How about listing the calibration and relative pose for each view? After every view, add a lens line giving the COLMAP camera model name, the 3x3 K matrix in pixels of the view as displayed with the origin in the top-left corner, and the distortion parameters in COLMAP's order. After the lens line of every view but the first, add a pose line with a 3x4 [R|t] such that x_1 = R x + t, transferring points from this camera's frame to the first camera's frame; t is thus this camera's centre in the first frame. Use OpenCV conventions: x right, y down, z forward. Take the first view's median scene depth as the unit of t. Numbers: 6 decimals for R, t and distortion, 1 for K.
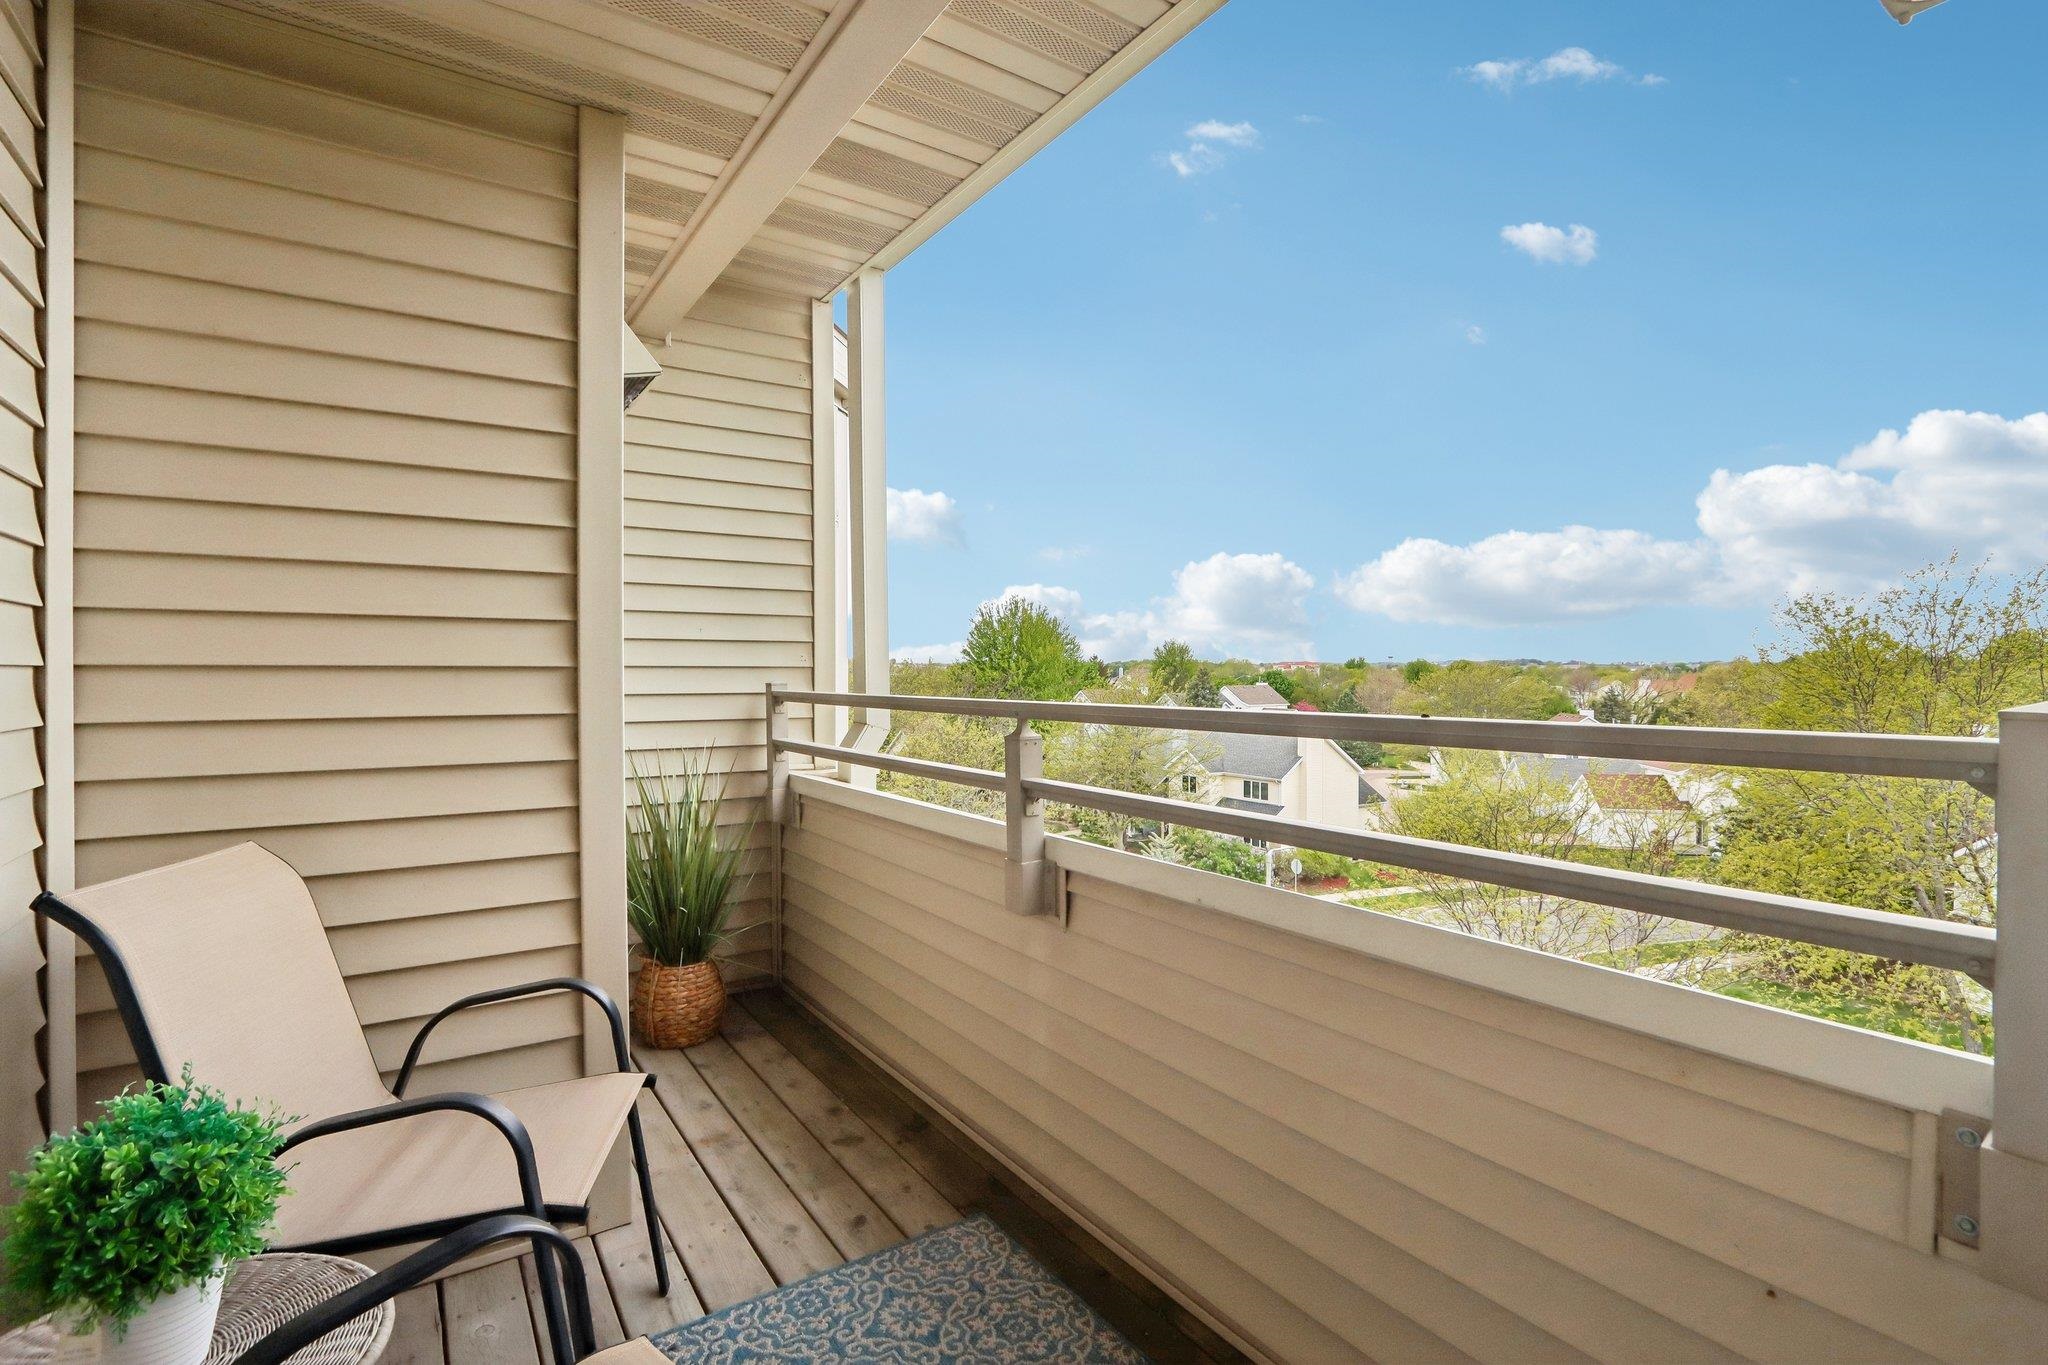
lens RADIAL K [[960.8, 0, 1031.4], [0, 960.8, 665.8], [0, 0, 1]] dist [-0.011934, 0.000450]
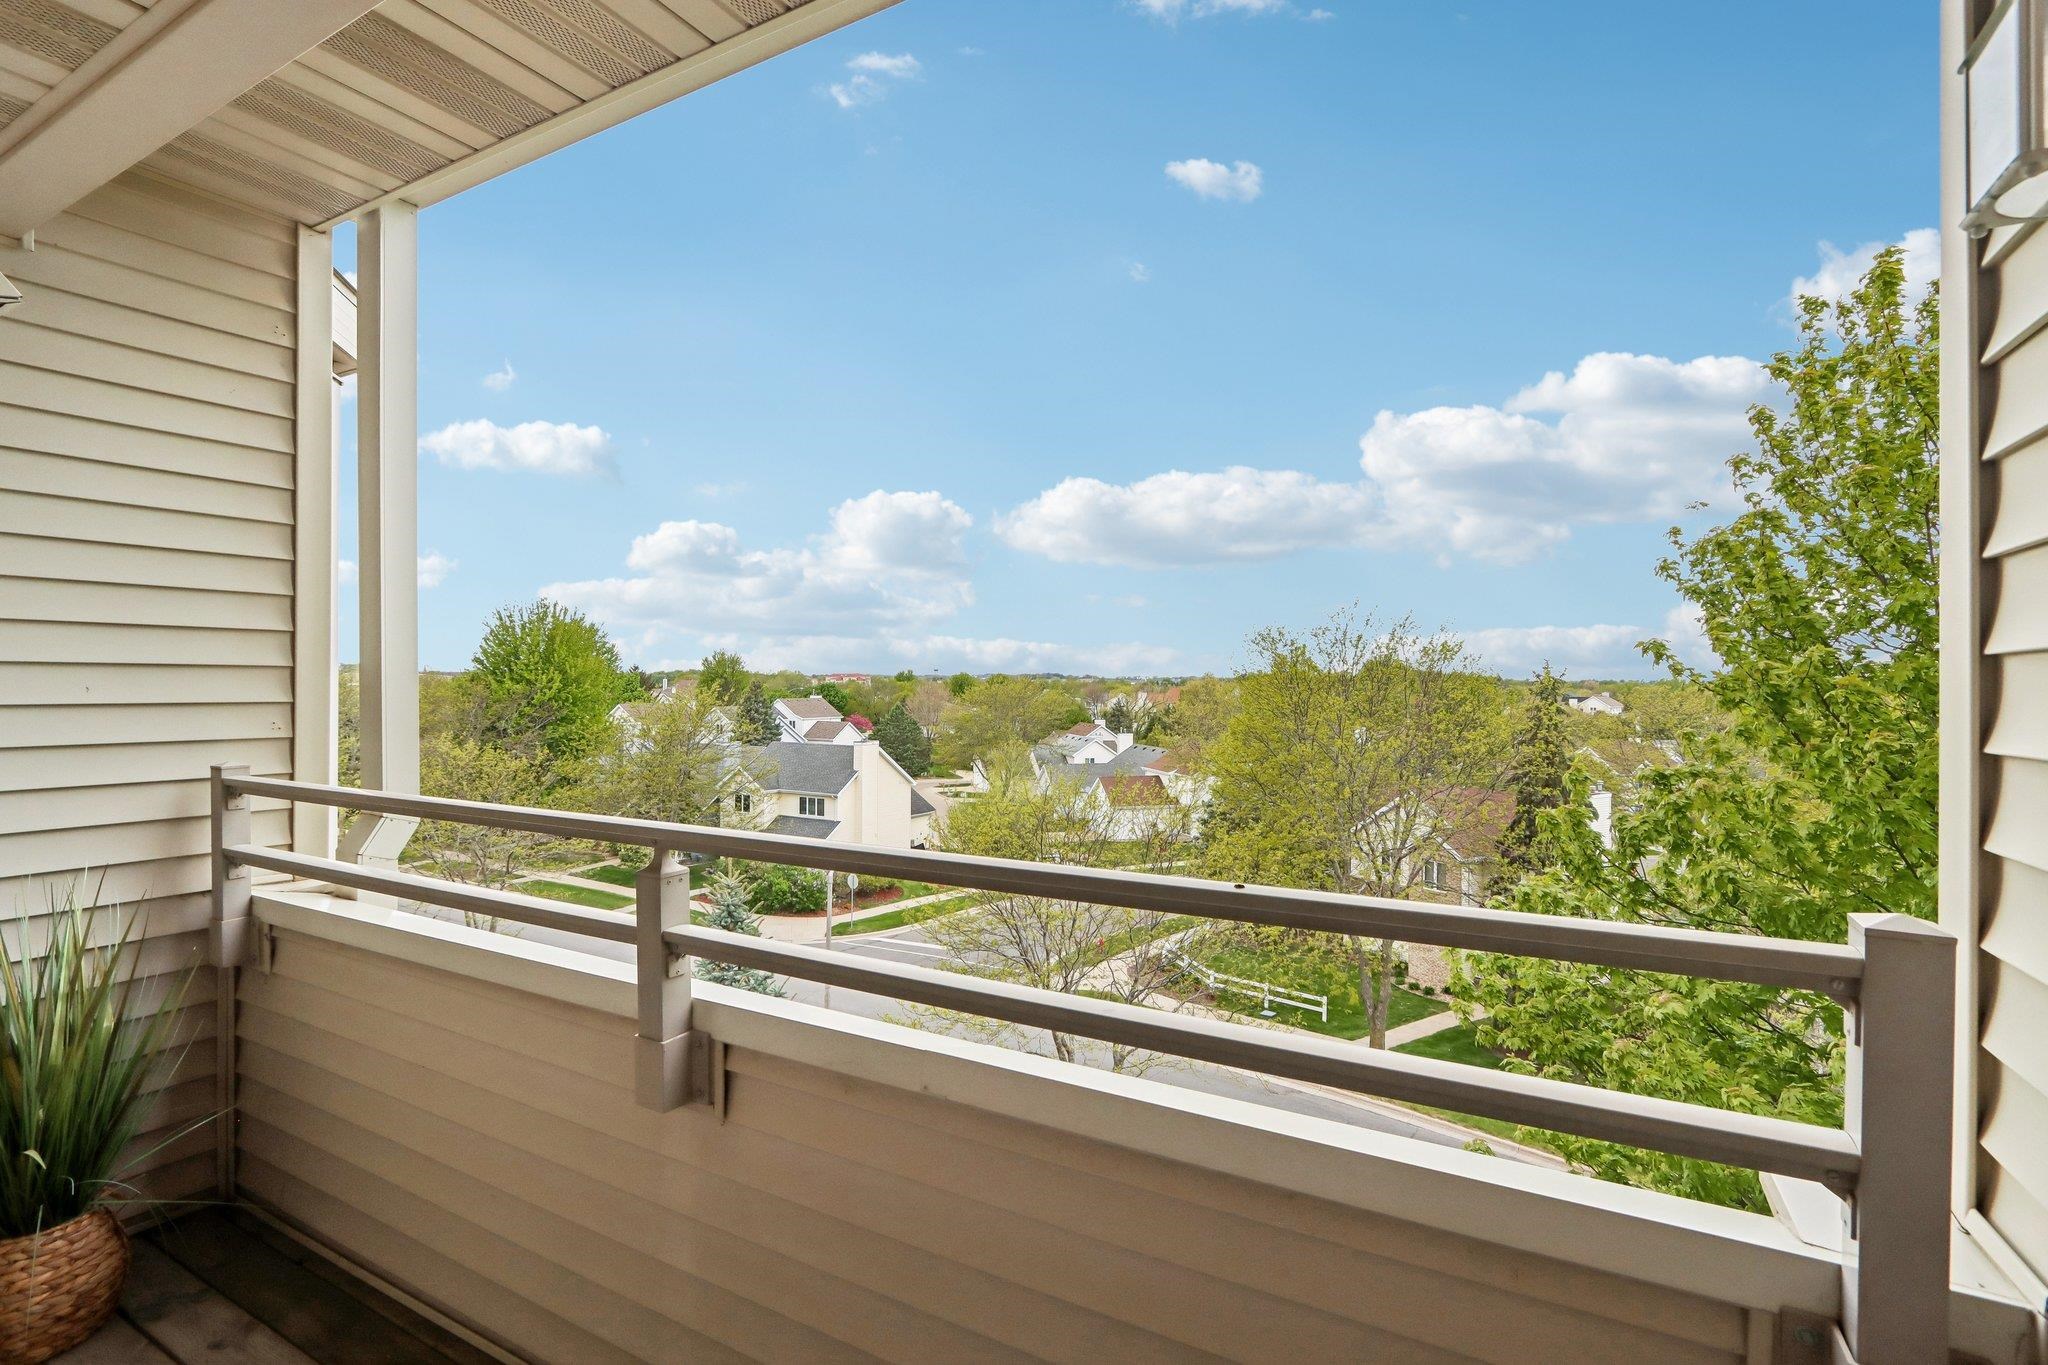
lens RADIAL K [[960.8, 0, 1031.4], [0, 960.8, 665.8], [0, 0, 1]] dist [-0.011934, 0.000450]
pose [[0.894391, 0.013509, 0.447082, -0.043190], [-0.009972, 0.999898, -0.010264, -0.040364], [-0.447175, 0.004721, 0.894434, 0.094435]]
